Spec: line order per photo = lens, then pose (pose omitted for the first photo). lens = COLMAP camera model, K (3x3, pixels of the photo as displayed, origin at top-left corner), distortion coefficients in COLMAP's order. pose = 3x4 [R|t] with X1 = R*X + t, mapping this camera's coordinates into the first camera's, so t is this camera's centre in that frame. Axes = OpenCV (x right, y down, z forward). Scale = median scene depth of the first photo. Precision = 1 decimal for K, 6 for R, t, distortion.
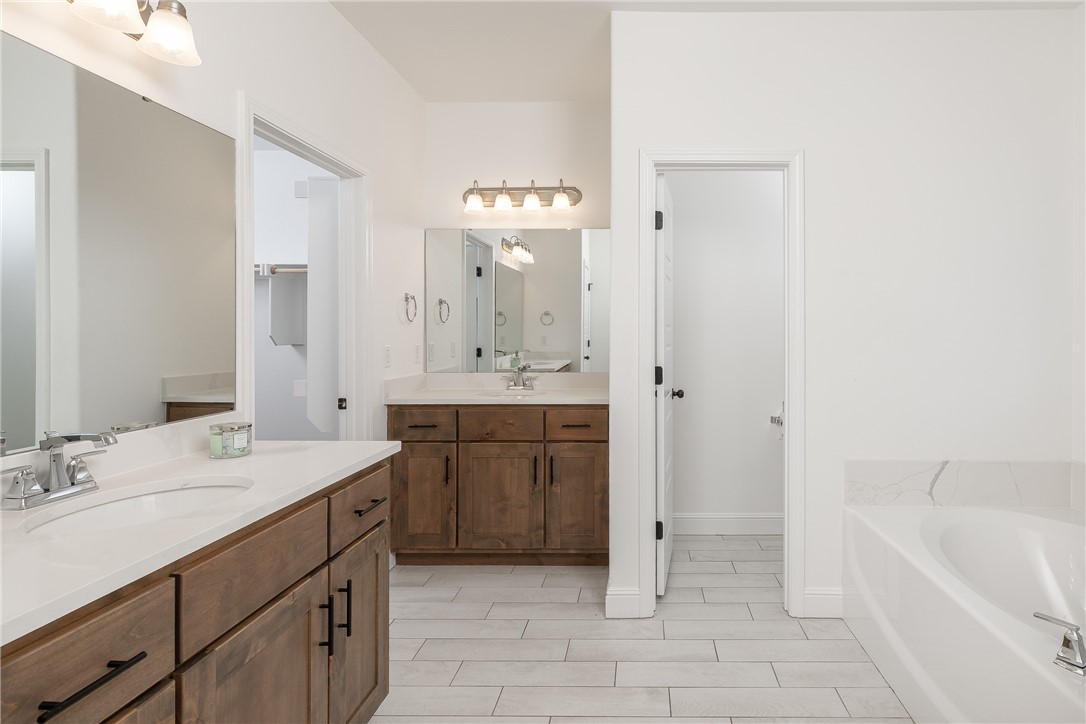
lens RADIAL K [[580.0, 0, 637.8], [0, 580.0, 328.7], [0, 0, 1]] dist [-0.000485, 0.000239]
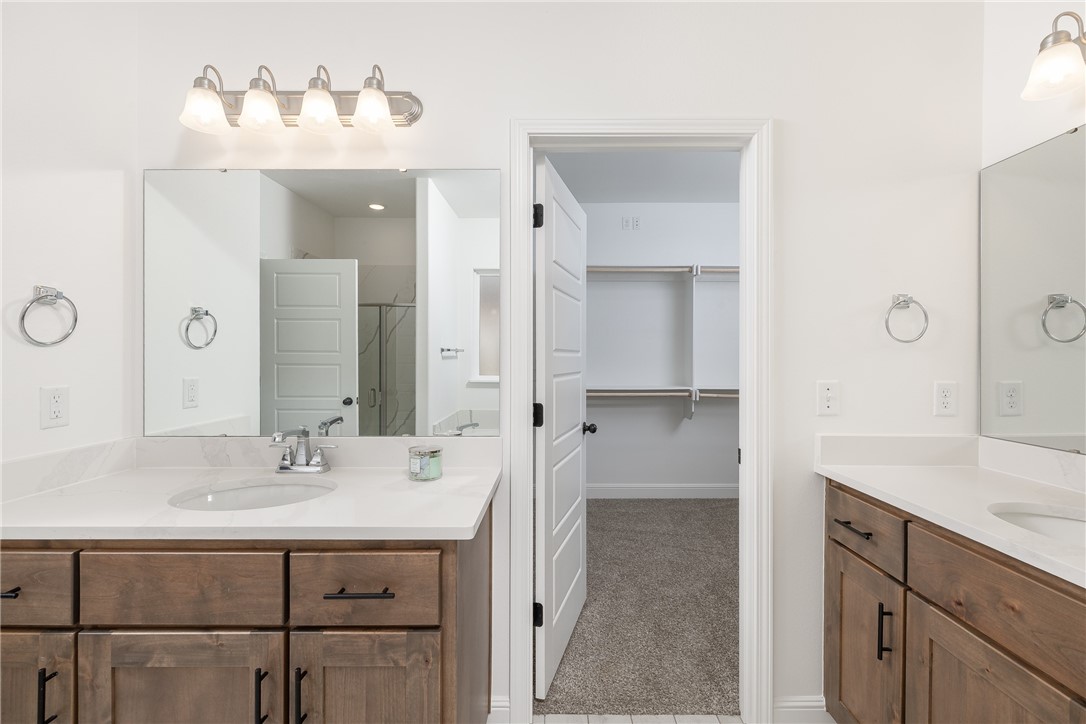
lens RADIAL K [[469.5, 0, 576.0], [0, 469.5, 354.2], [0, 0, 1]] dist [0.000131, 0.000305]
pose [[0.006529, -0.004992, -0.999966, 0.083009], [0.002470, 0.999985, -0.004976, 0.000929], [0.999976, -0.002438, 0.006542, 0.726120]]
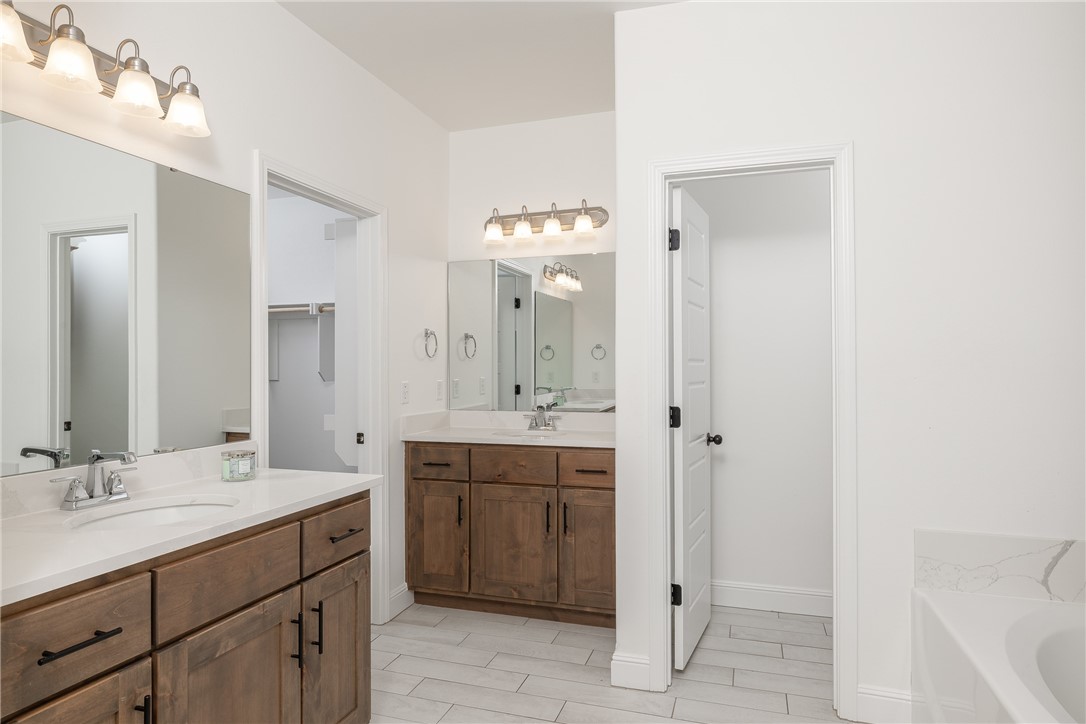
lens RADIAL K [[668.4, 0, 526.1], [0, 668.4, 359.6], [0, 0, 1]] dist [-0.005851, 0.000747]
pose [[0.947752, -0.006818, -0.318935, 0.133554], [0.004875, 0.999964, -0.006891, -0.000080], [0.318970, 0.004976, 0.947752, -0.023174]]
